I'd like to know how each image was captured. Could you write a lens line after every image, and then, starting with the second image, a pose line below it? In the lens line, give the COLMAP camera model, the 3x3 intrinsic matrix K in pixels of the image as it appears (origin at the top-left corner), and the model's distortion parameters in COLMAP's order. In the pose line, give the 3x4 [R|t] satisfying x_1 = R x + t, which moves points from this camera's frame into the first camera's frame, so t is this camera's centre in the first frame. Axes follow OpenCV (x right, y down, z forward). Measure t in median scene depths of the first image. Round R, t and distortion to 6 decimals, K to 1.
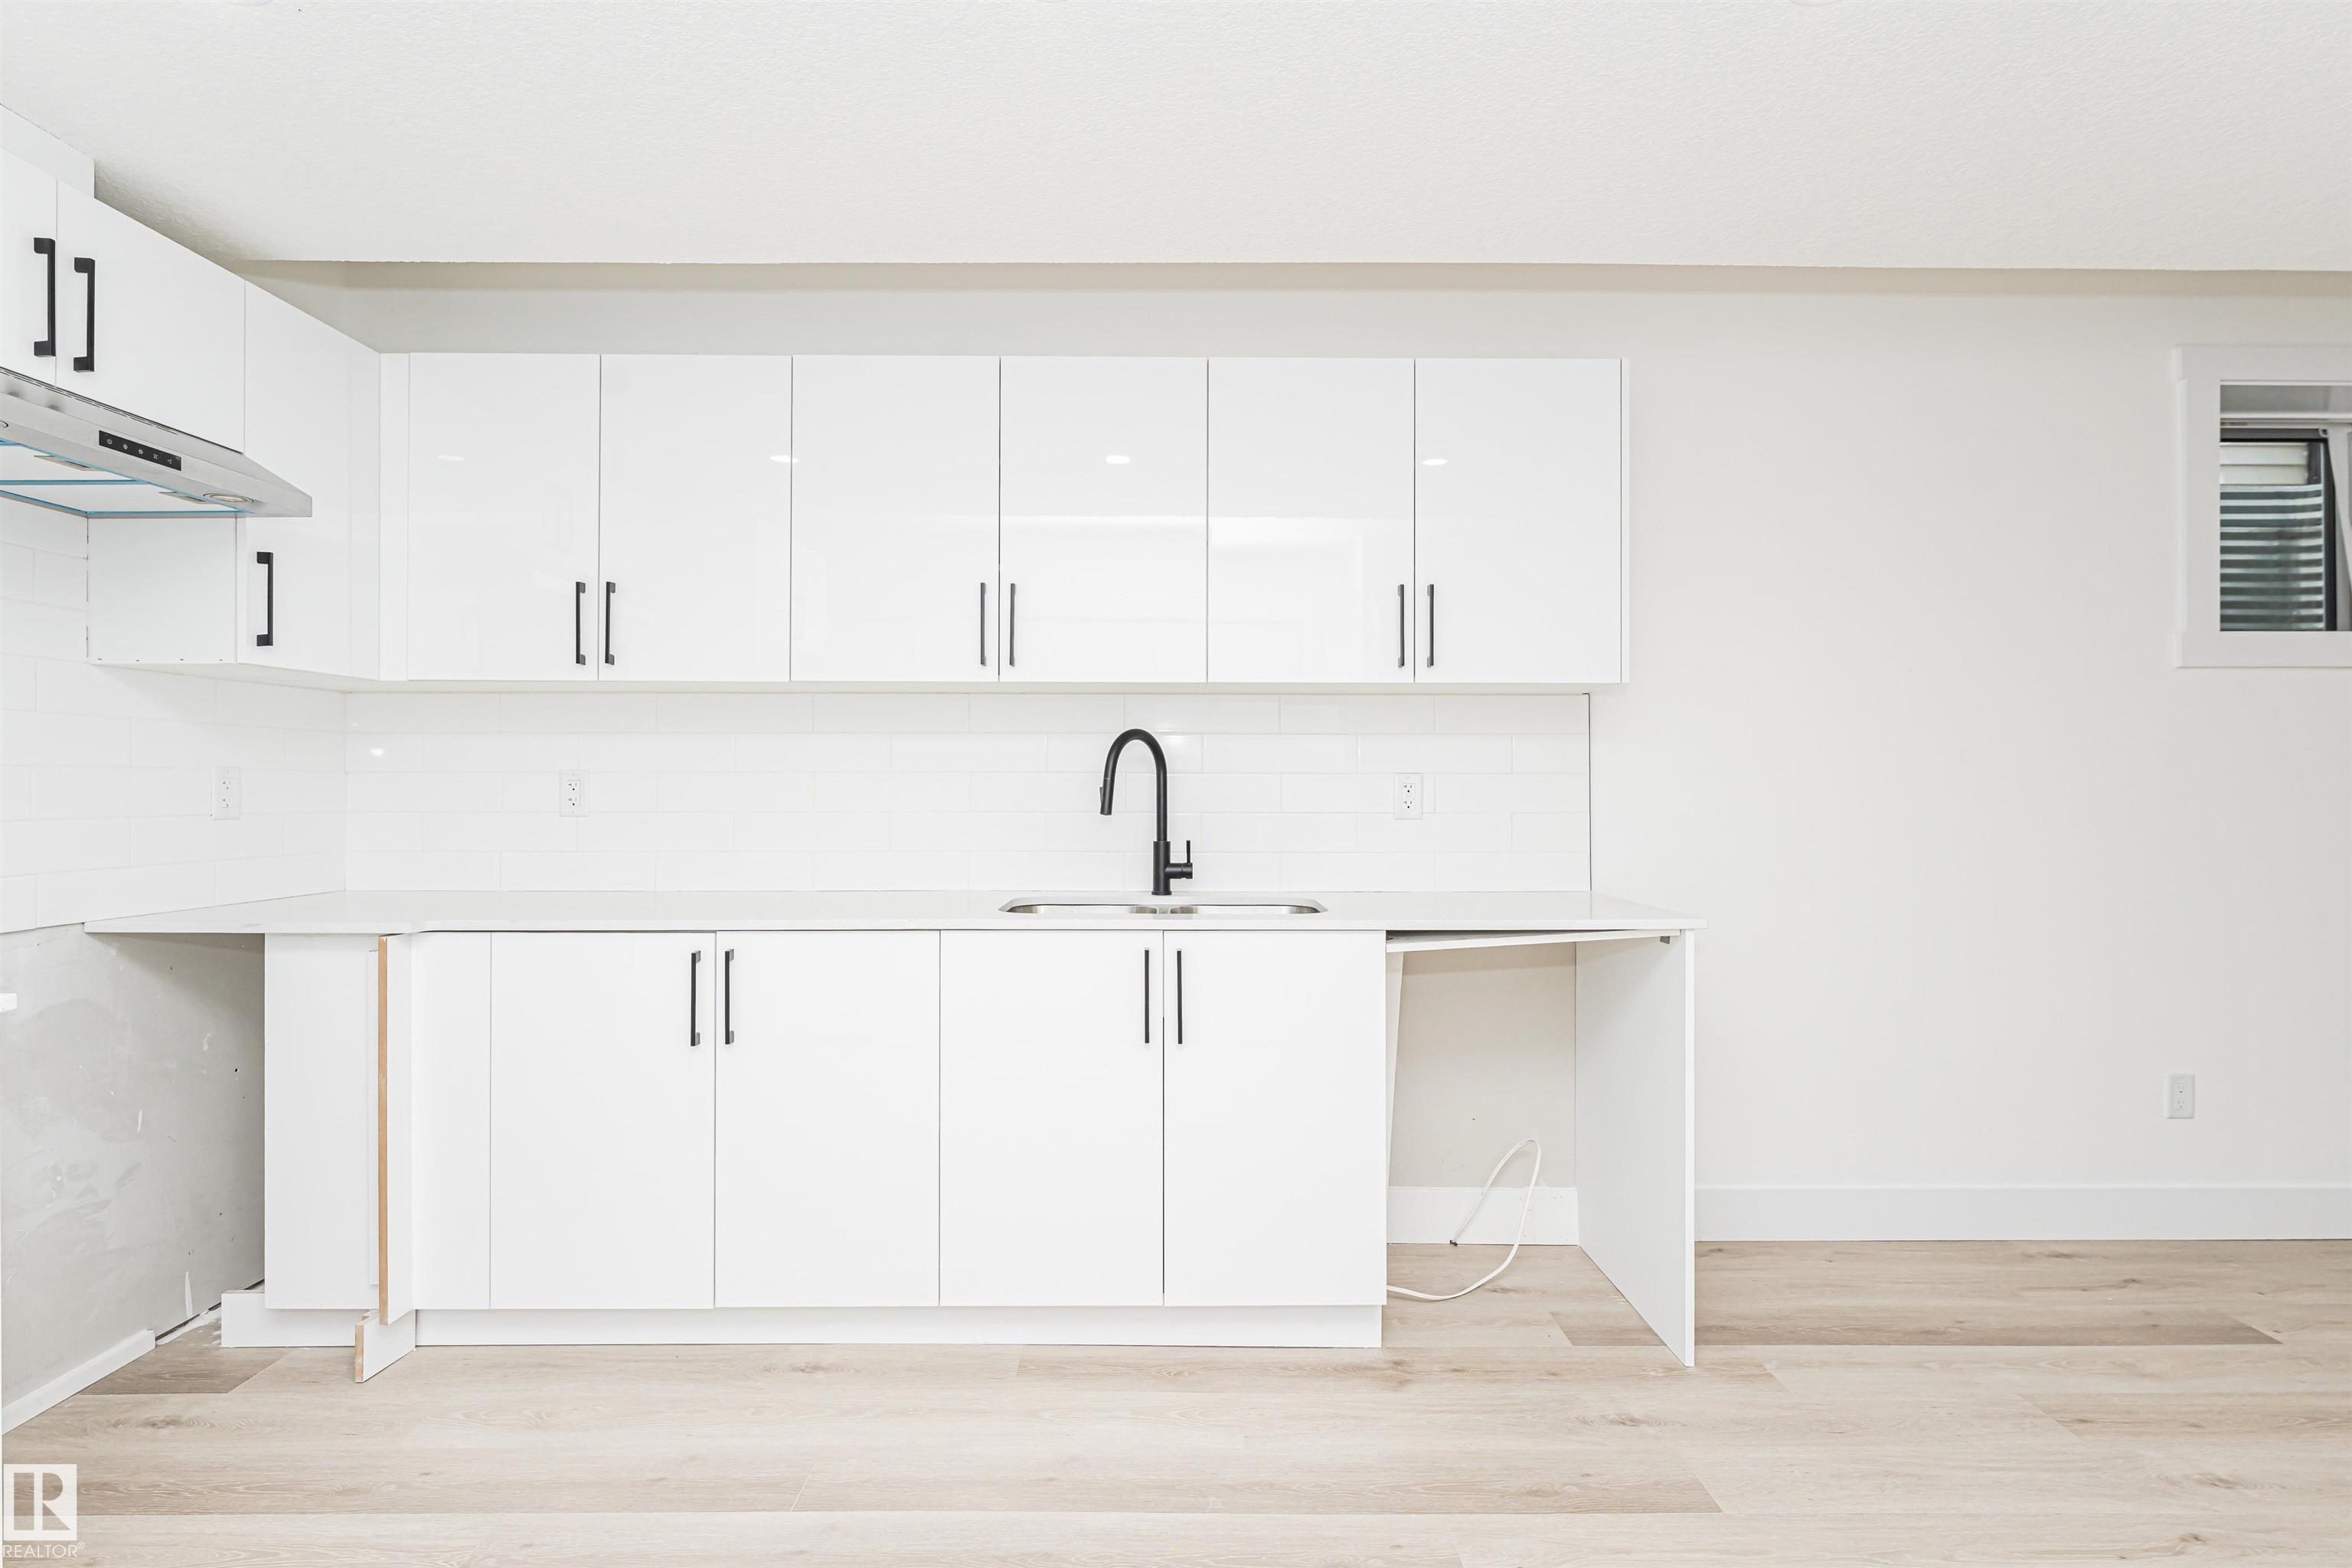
lens RADIAL K [[1177.5, 0, 1037.2], [0, 1177.5, 747.9], [0, 0, 1]] dist [-0.030967, 0.018916]
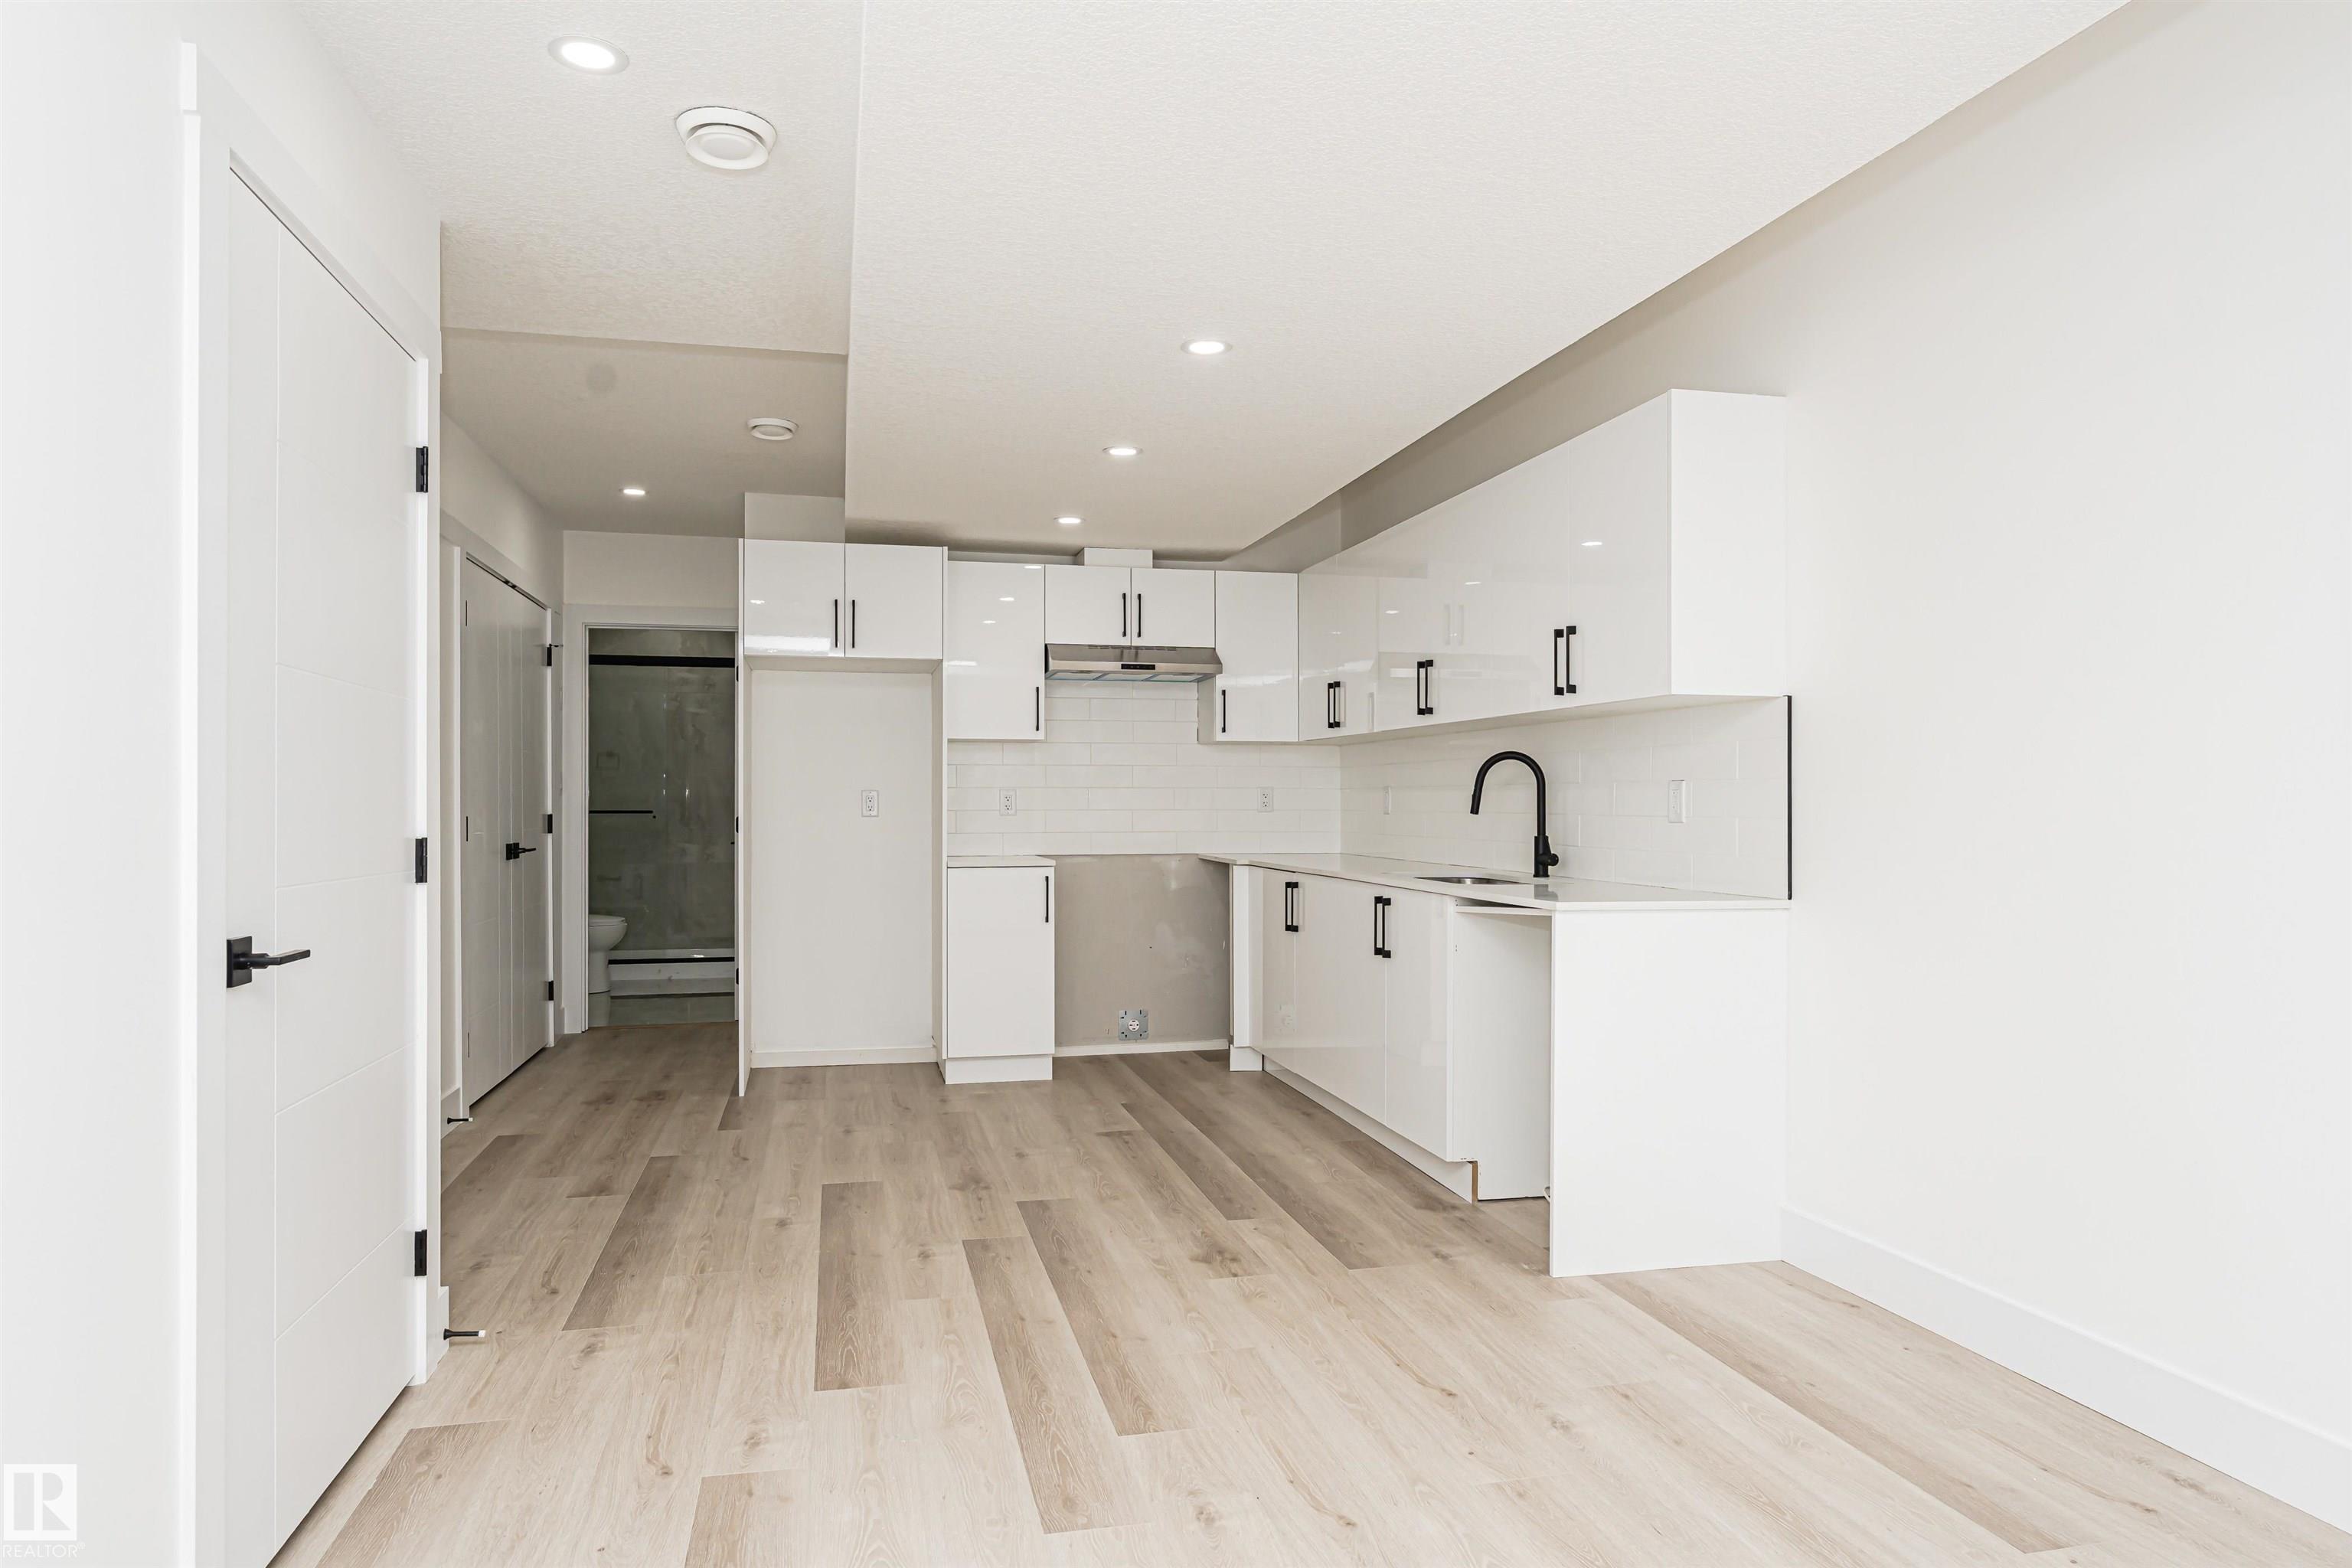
lens RADIAL K [[1372.0, 0, 1176.0], [0, 1372.0, 784.0], [0, 0, 1]] dist [-0.118822, 0.084925]
pose [[0.222773, -0.010454, -0.974814, 1.653112], [0.040571, 0.999176, -0.001444, 0.008064], [0.974026, -0.039228, 0.223014, 0.299738]]
